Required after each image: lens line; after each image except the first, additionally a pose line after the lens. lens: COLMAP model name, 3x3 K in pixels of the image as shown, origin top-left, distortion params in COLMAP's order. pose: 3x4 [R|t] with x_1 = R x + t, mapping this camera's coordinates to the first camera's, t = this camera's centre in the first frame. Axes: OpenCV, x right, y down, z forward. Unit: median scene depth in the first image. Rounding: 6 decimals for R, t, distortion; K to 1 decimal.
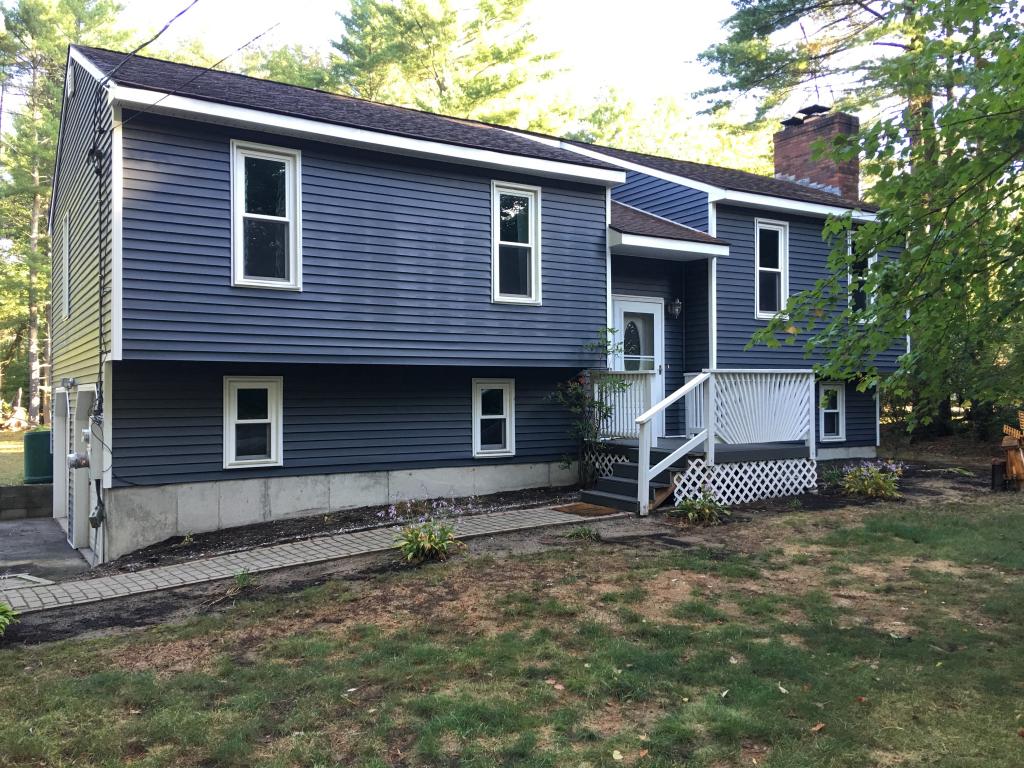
lens RADIAL K [[859.8, 0, 512.0], [0, 859.8, 384.0], [0, 0, 1]] dist [0.007180, 0.001152]
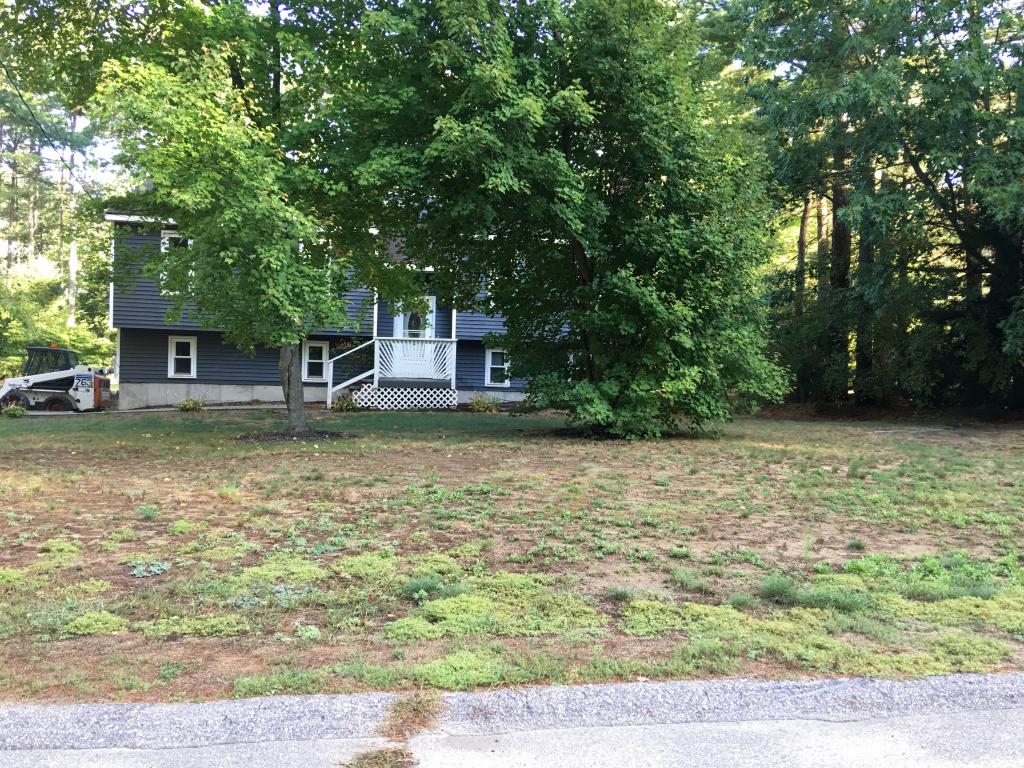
lens RADIAL K [[859.8, 0, 512.0], [0, 859.8, 384.0], [0, 0, 1]] dist [0.007180, 0.001152]
pose [[0.912859, 0.039739, -0.406336, 1.295881], [-0.026046, 0.998893, 0.039176, 0.004710], [0.407442, -0.025178, 0.912884, -0.621263]]
